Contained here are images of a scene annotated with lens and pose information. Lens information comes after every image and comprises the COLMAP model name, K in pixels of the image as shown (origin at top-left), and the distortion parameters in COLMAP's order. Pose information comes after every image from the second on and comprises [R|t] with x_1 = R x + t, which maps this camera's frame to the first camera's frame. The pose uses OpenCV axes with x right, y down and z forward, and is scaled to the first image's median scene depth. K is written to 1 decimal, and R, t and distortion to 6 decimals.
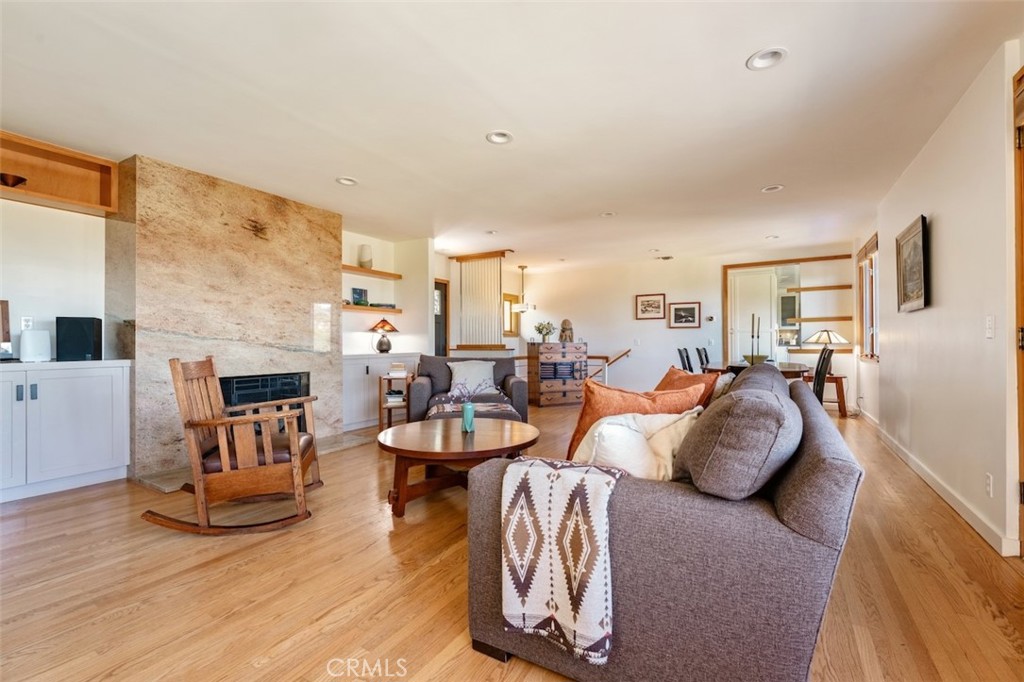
lens RADIAL K [[459.0, 0, 505.9], [0, 459.0, 337.5], [0, 0, 1]] dist [0.003881, 0.000377]
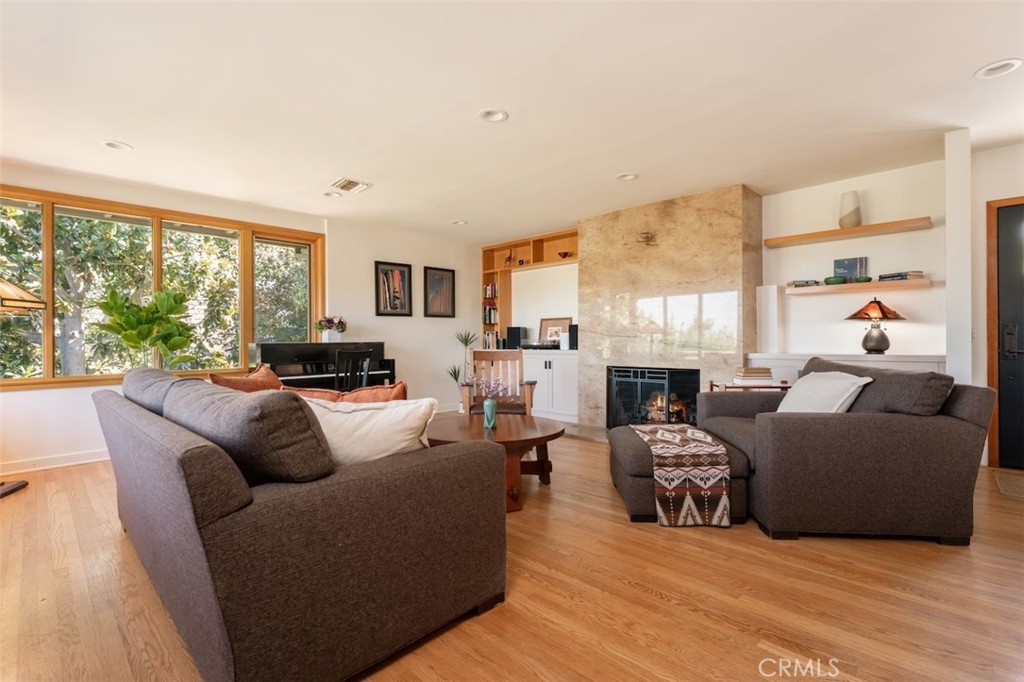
lens RADIAL K [[469.0, 0, 514.9], [0, 469.0, 339.5], [0, 0, 1]] dist [-0.001893, 0.000162]
pose [[-0.225893, 0.001821, -0.974151, 0.460302], [0.017059, 0.999852, -0.002086, 0.006555], [0.974003, -0.017089, -0.225890, 0.652015]]
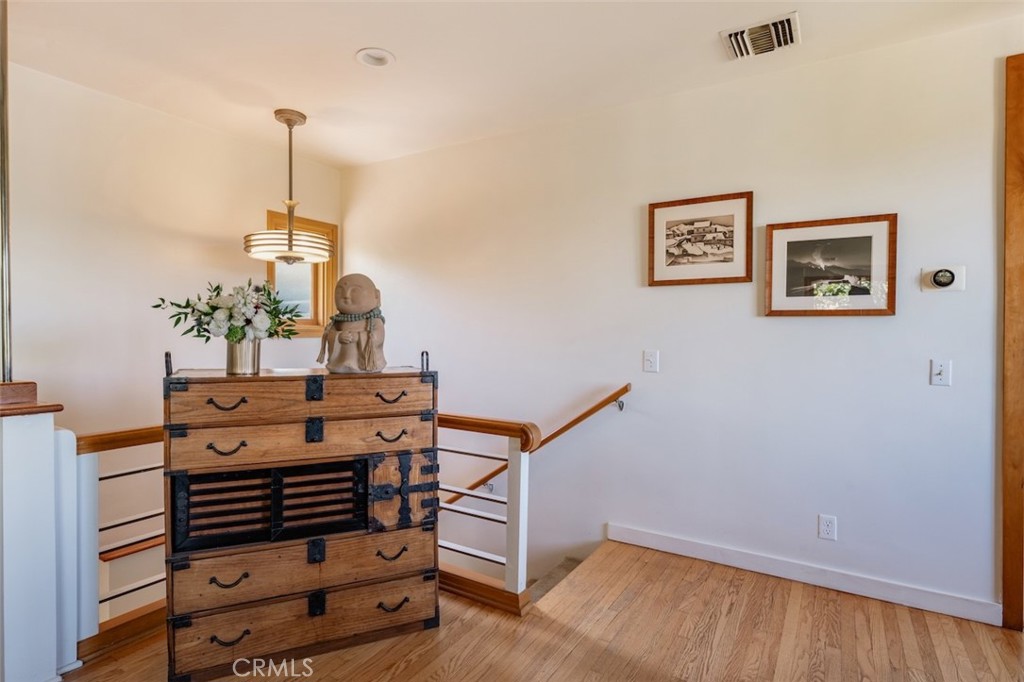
lens RADIAL K [[531.0, 0, 510.6], [0, 531.0, 337.5], [0, 0, 1]] dist [-0.004367, -0.000201]
pose [[0.999929, 0.008478, -0.008367, 0.264996], [-0.008348, 0.999846, 0.015425, -0.013940], [0.008496, -0.015354, 0.999846, 0.880702]]
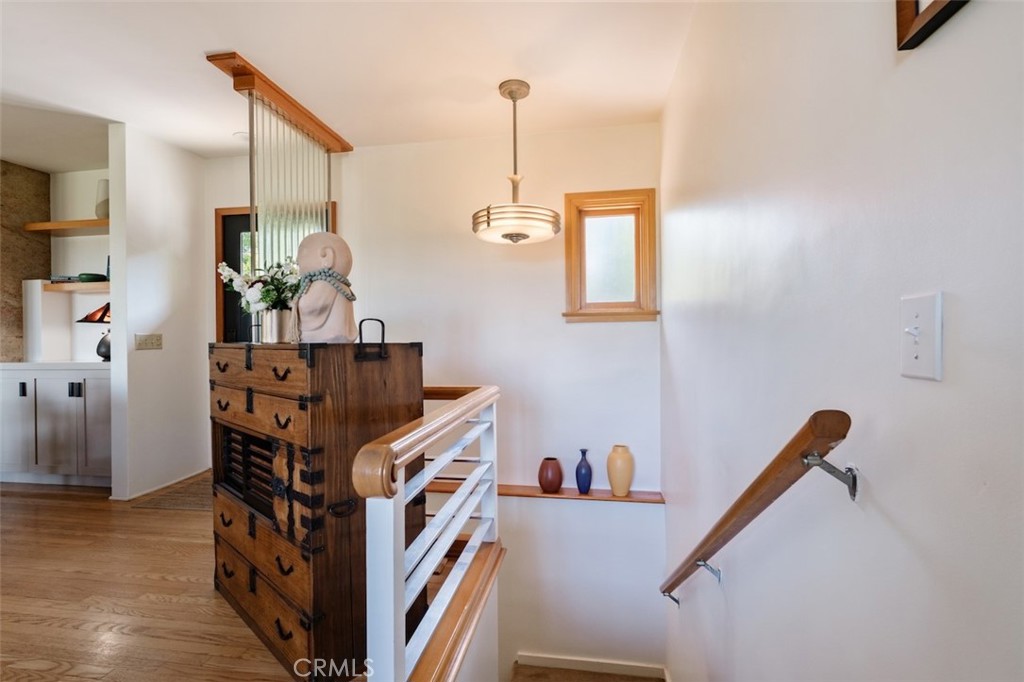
lens RADIAL K [[469.0, 0, 515.6], [0, 469.0, 339.7], [0, 0, 1]] dist [-0.001893, 0.000162]
pose [[0.371480, 0.000186, -0.928441, 0.450284], [0.017675, 0.999817, 0.007273, 0.011727], [0.928273, -0.019112, 0.371409, 1.226988]]
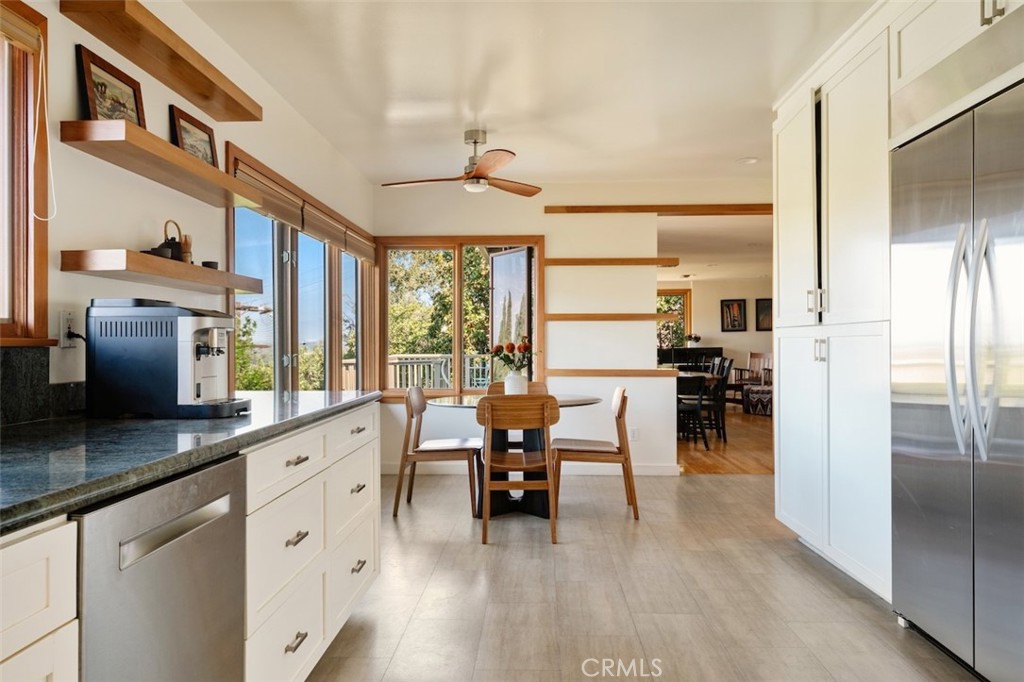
lens RADIAL K [[669.7, 0, 510.9], [0, 669.7, 342.3], [0, 0, 1]] dist [-0.006692, -0.000893]
pose [[-0.877542, 0.006805, -0.479452, 1.374042], [0.012258, 0.999891, -0.008244, -0.002380], [0.479344, -0.013112, -0.877529, 1.880238]]
